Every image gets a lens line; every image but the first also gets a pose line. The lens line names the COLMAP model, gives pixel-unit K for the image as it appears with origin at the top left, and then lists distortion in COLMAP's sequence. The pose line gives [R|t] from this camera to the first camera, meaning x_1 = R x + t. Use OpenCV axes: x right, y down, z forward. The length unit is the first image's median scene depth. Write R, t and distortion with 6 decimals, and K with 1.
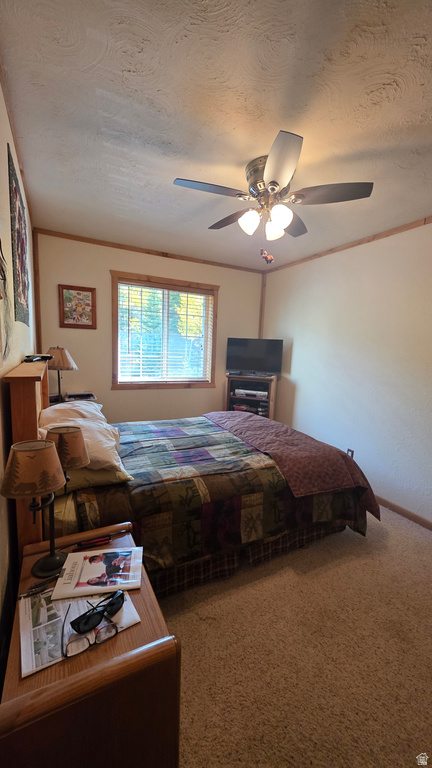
lens RADIAL K [[303.7, 0, 213.2], [0, 303.7, 384.3], [0, 0, 1]] dist [0.001239, 0.000198]
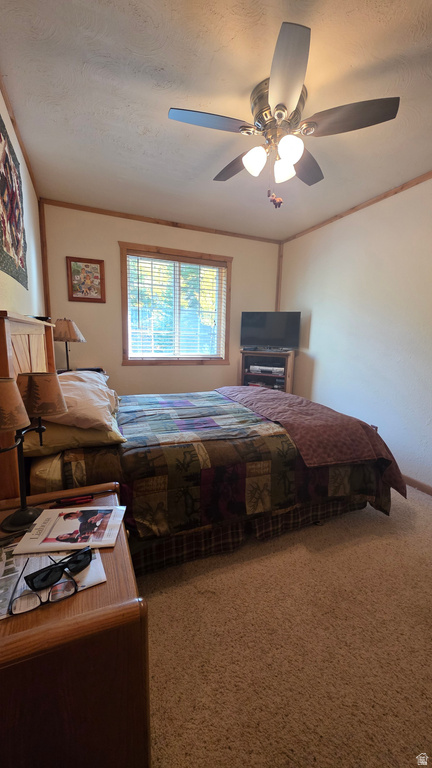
lens RADIAL K [[303.7, 0, 211.0], [0, 303.7, 379.7], [0, 0, 1]] dist [0.001239, 0.000198]
pose [[0.996913, -0.005639, -0.078308, 0.058795], [0.007390, 0.999729, 0.022095, 0.093948], [0.078162, -0.022606, 0.996684, 0.087728]]
